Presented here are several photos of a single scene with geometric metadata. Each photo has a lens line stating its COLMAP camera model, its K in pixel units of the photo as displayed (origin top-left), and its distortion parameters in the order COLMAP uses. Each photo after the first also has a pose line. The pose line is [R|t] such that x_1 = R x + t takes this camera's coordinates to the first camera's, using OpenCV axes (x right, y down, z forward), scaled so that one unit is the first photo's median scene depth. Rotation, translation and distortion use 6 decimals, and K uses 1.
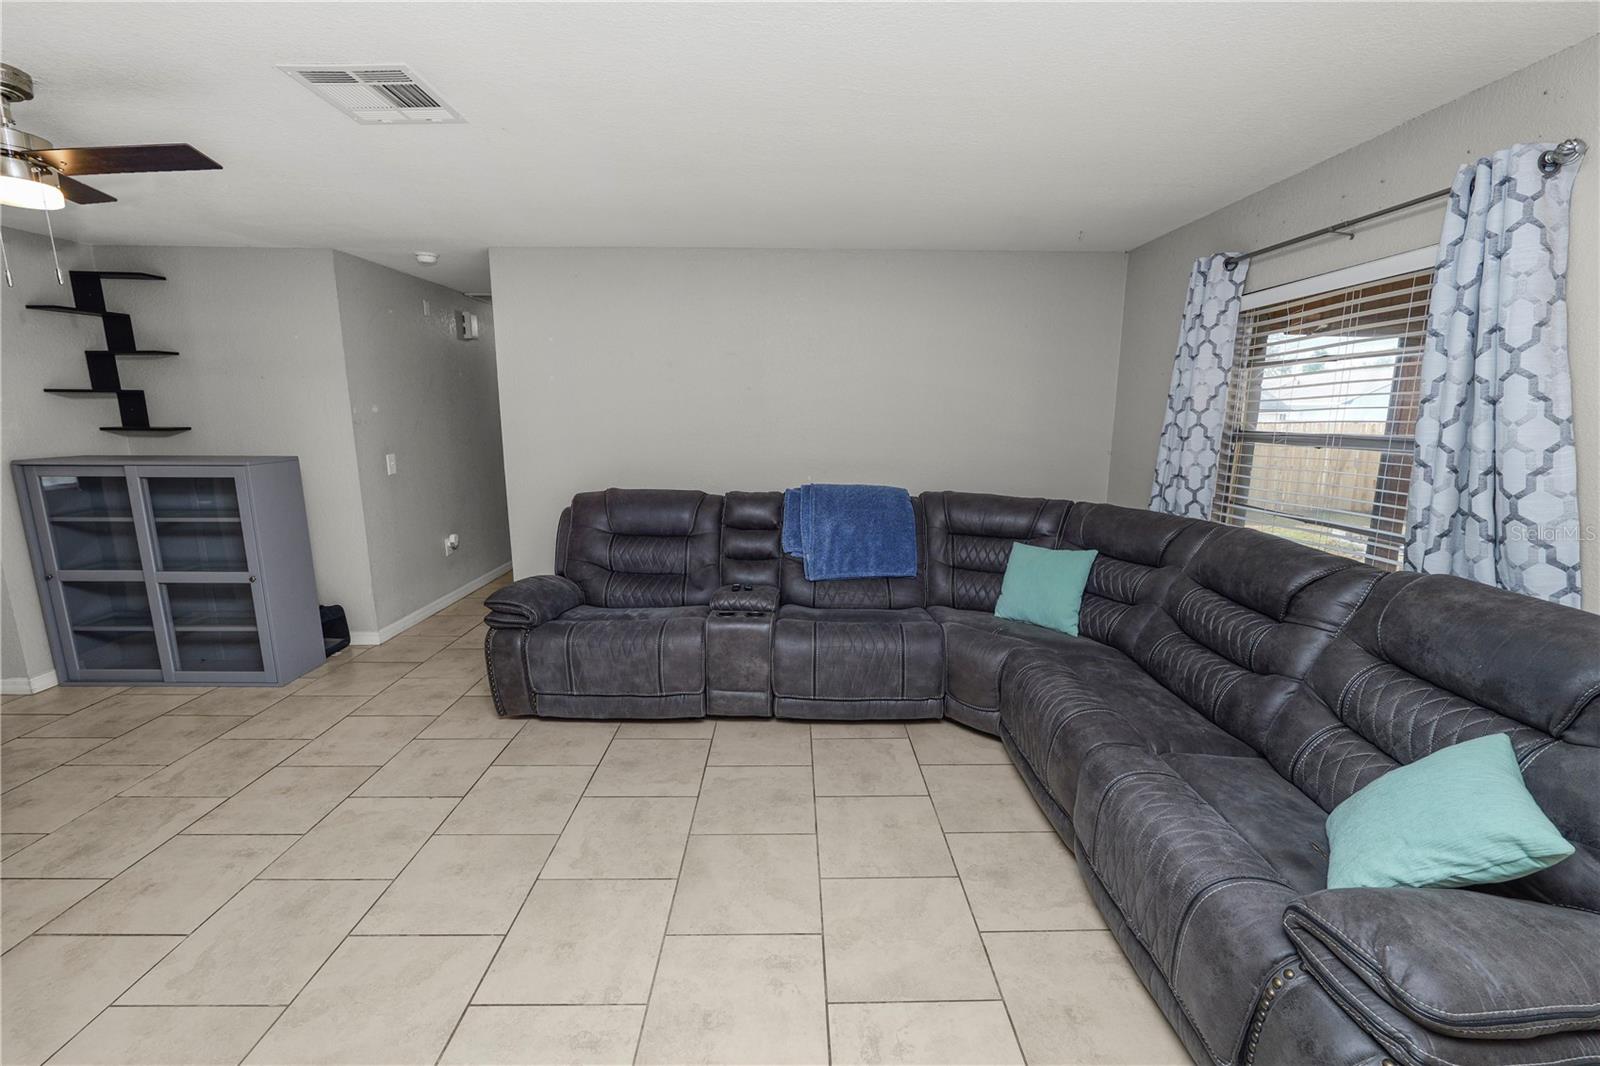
lens RADIAL K [[644.5, 0, 800.0], [0, 644.5, 533.0], [0, 0, 1]] dist [-0.012458, 0.000219]
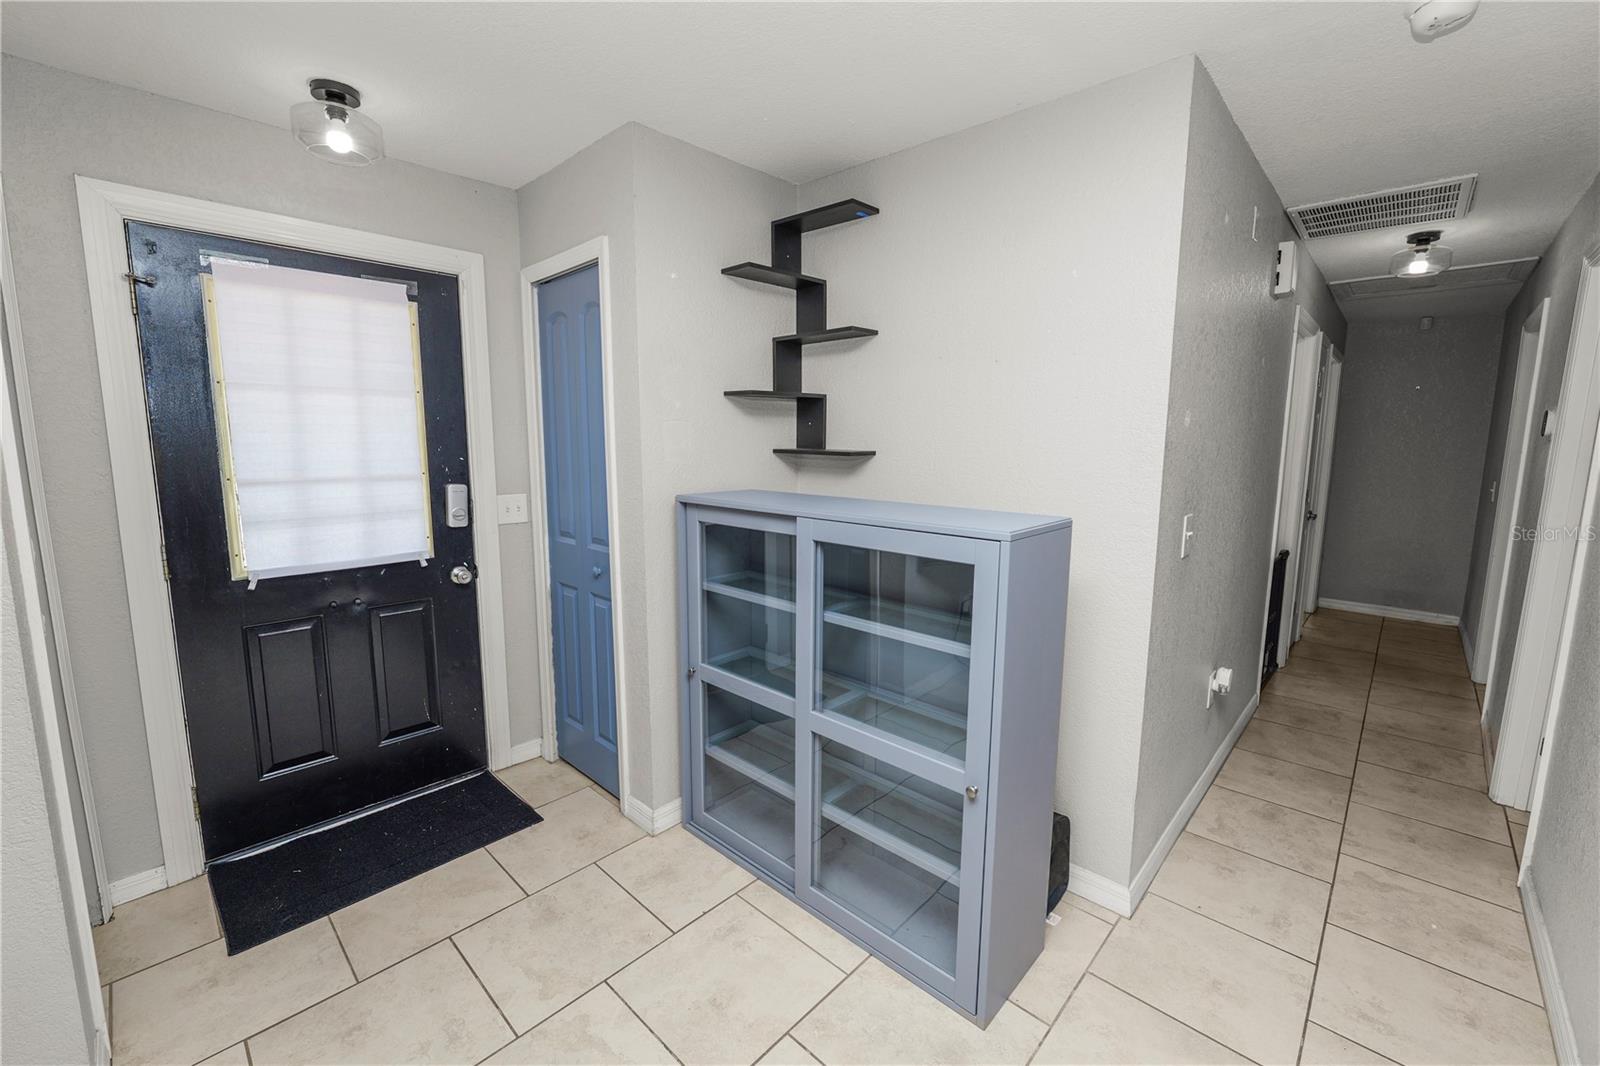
lens RADIAL K [[650.8, 0, 798.4], [0, 650.8, 527.3], [0, 0, 1]] dist [-0.011543, 0.000305]
pose [[0.711612, 0.095024, -0.696117, -0.623708], [-0.133475, 0.991052, -0.001162, -0.091156], [0.689777, 0.093741, 0.717928, 0.555876]]
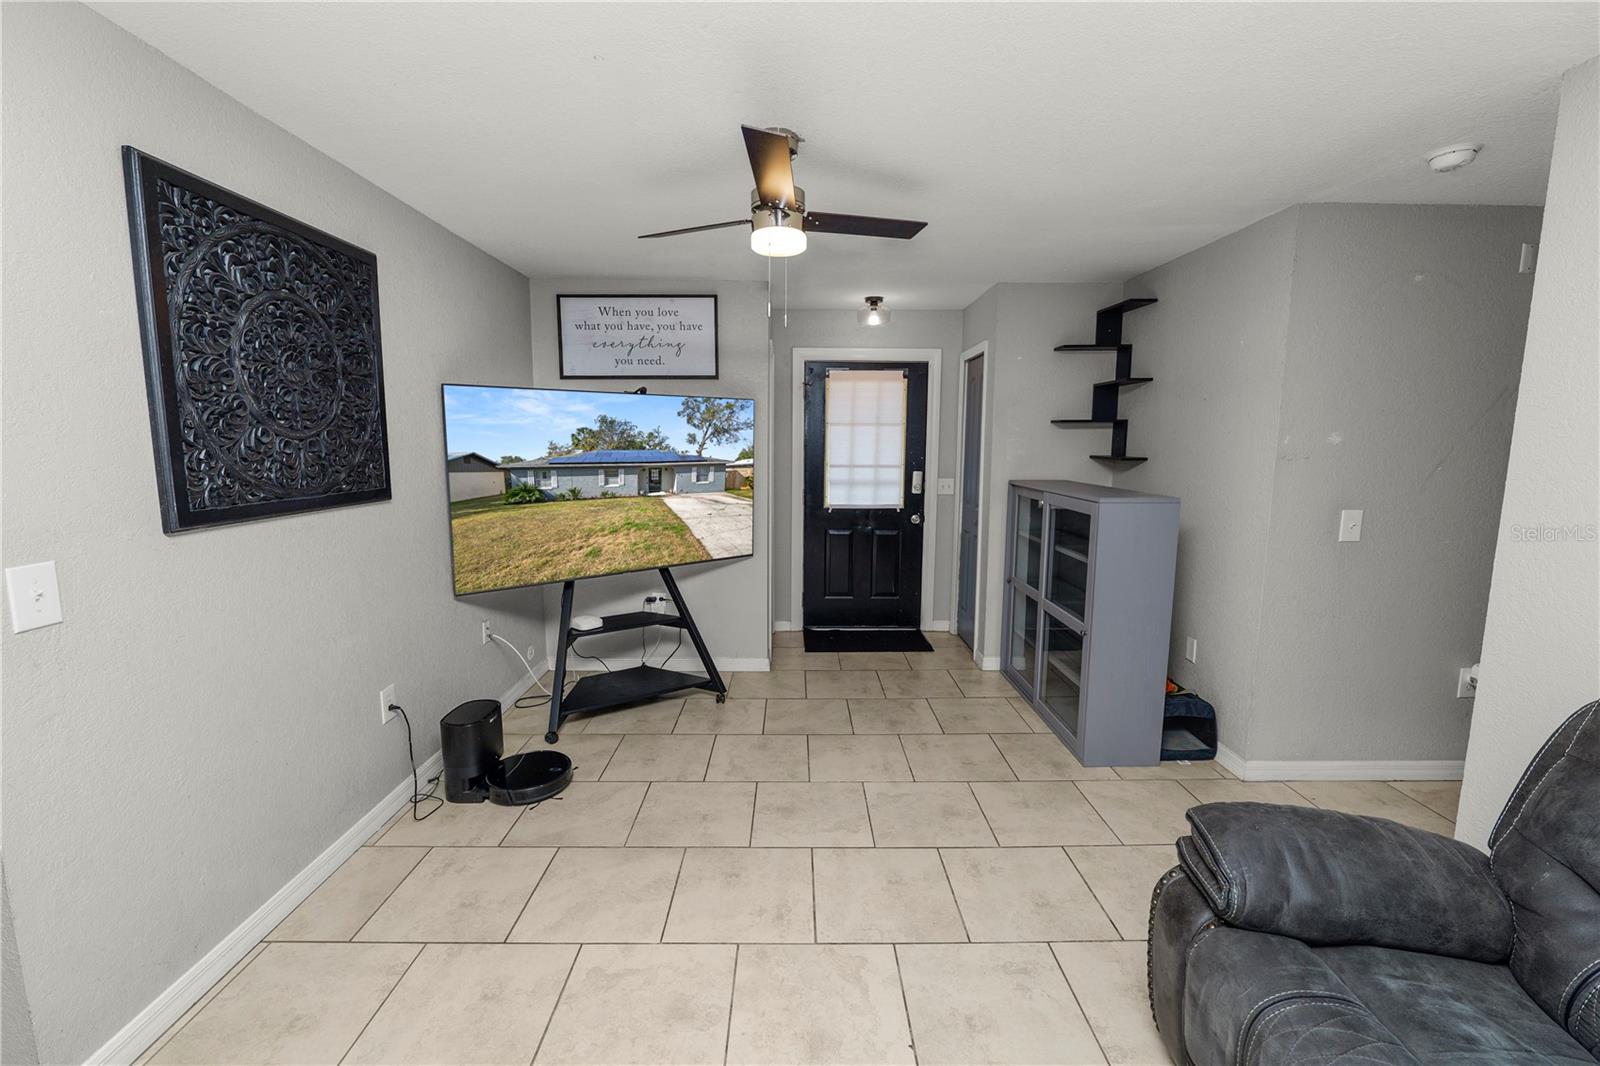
lens RADIAL K [[650.8, 0, 798.4], [0, 650.8, 527.3], [0, 0, 1]] dist [-0.011543, 0.000305]
pose [[-0.016084, 0.127571, -0.991699, -0.001905], [-0.192547, 0.972868, 0.128271, -0.100952], [0.981156, 0.193011, 0.008915, 0.570189]]
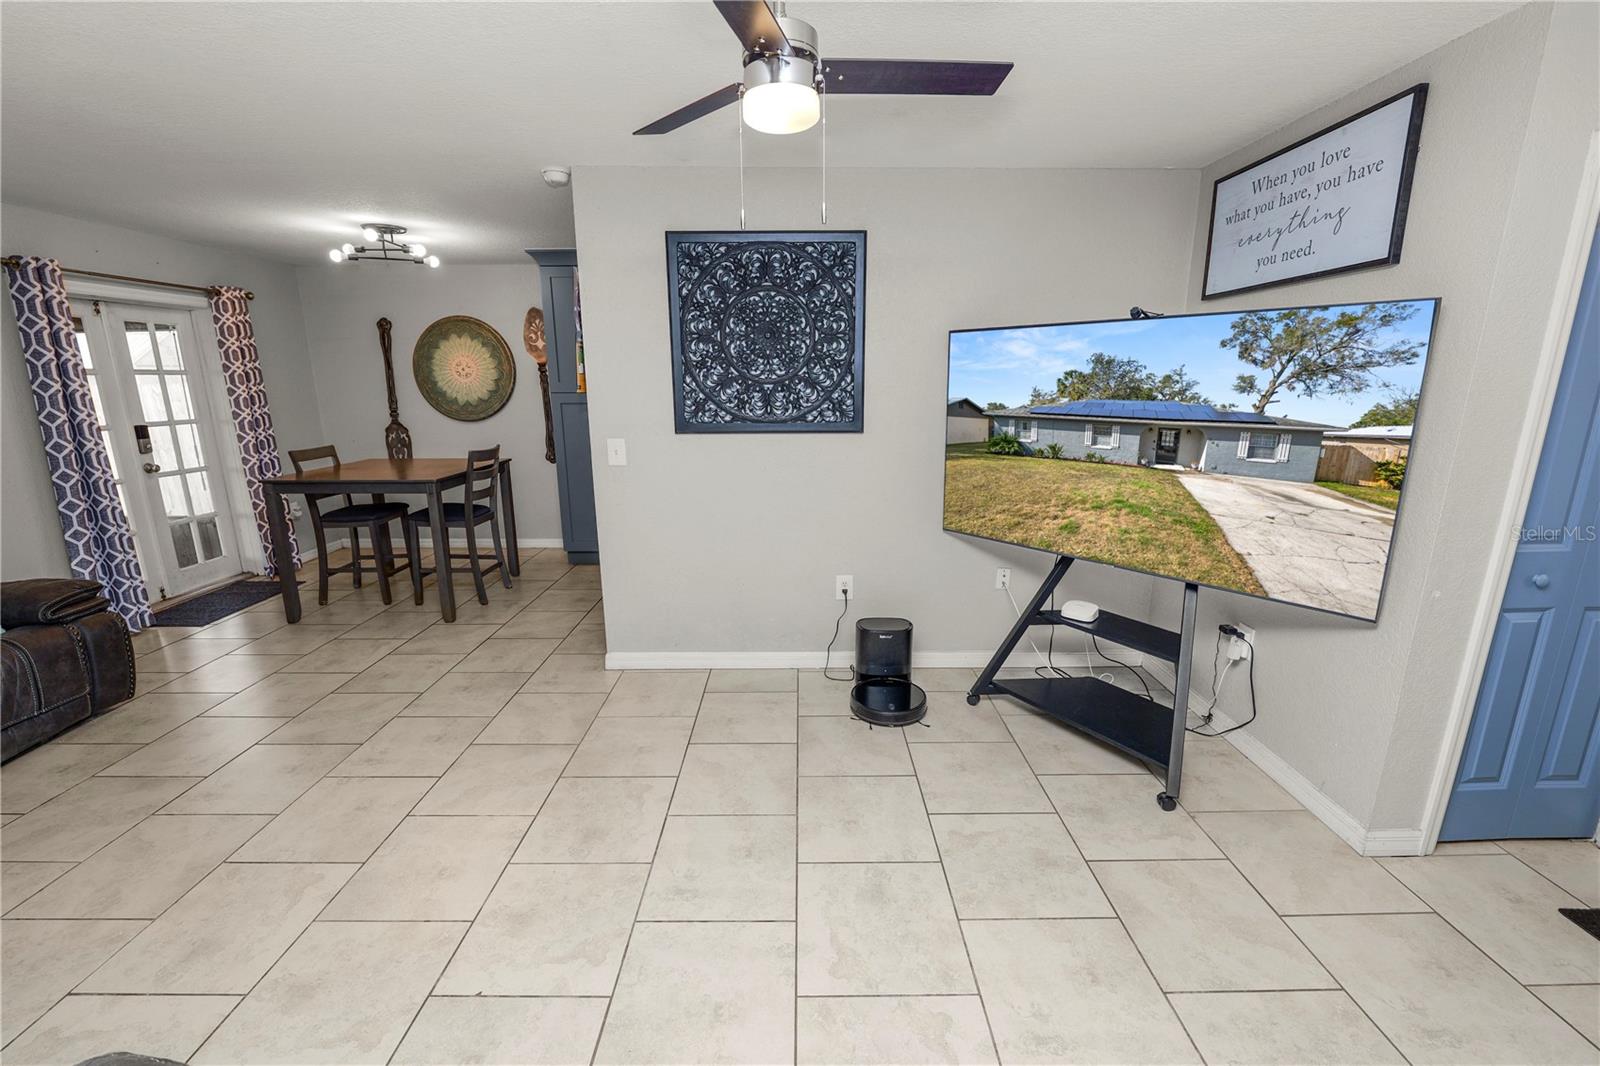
lens RADIAL K [[662.0, 0, 800.4], [0, 662.0, 525.4], [0, 0, 1]] dist [-0.001622, 0.000195]
pose [[-0.999800, -0.003190, 0.019721, -0.648867], [0.004902, 0.917808, 0.396995, -0.202622], [-0.019367, 0.397012, -0.917609, 1.029879]]
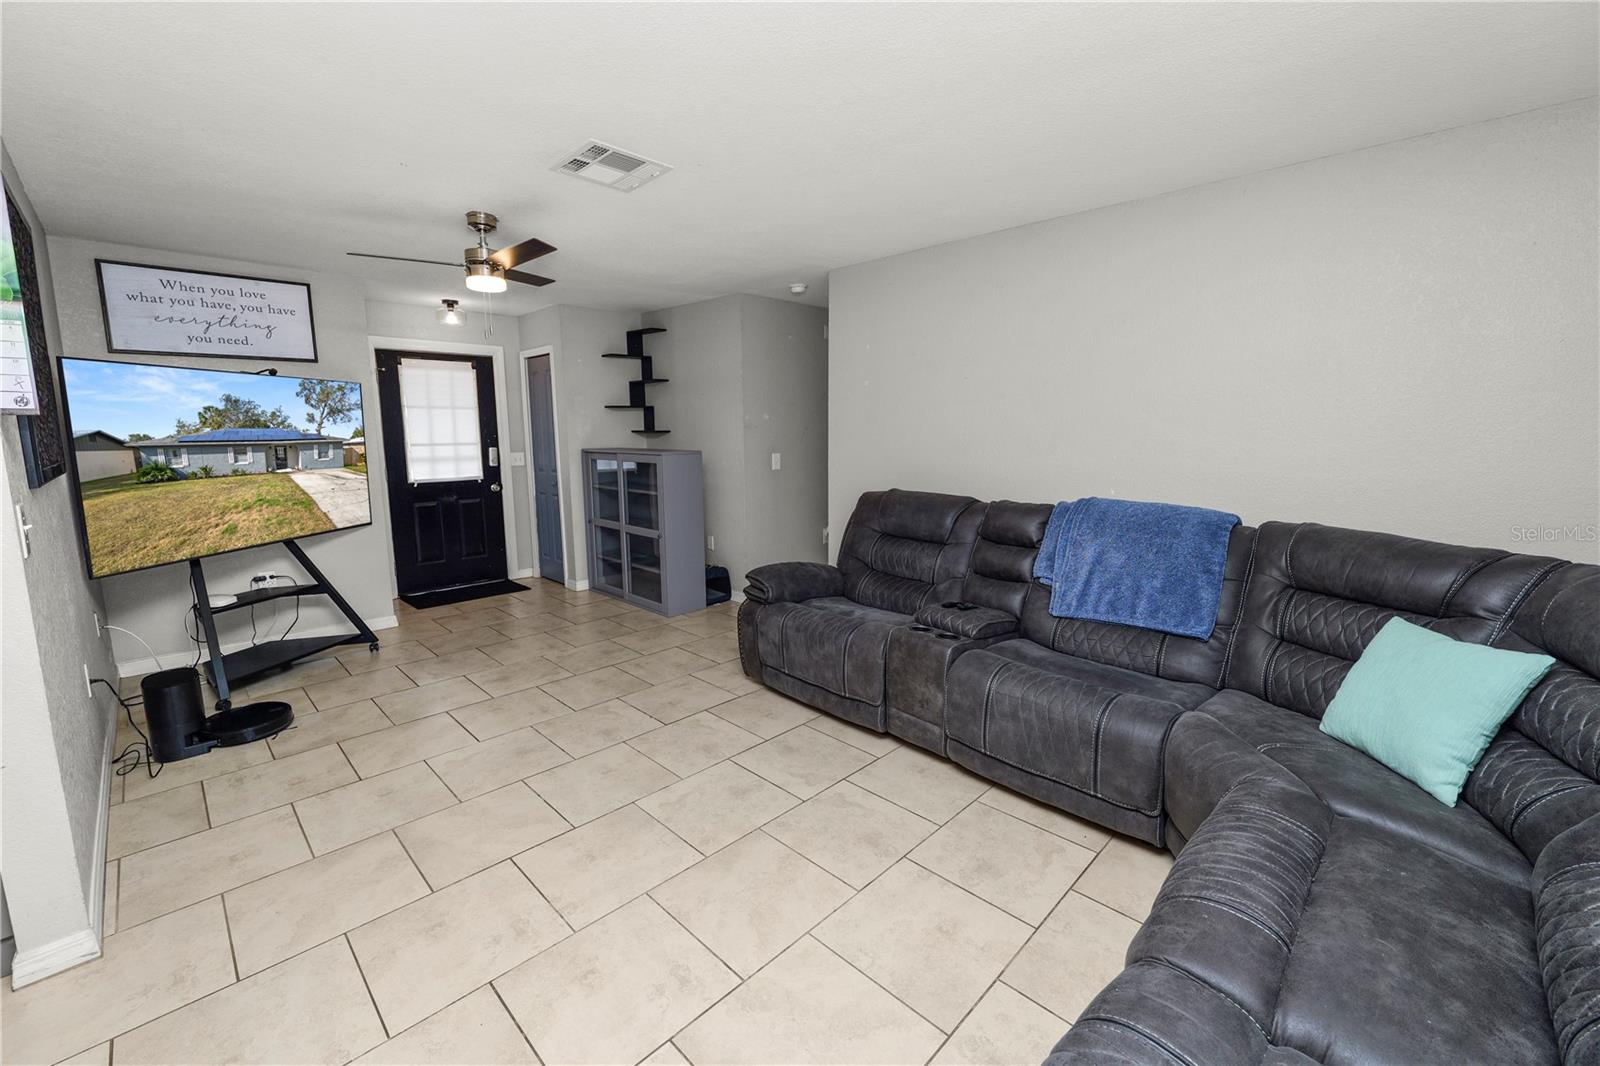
lens RADIAL K [[644.3, 0, 803.3], [0, 644.3, 529.0], [0, 0, 1]] dist [-0.020637, -0.000173]
pose [[0.704877, 0.100588, -0.702161, 0.340995], [-0.125720, 0.991938, 0.015895, -0.005735], [0.698100, 0.077072, 0.711840, 0.206607]]
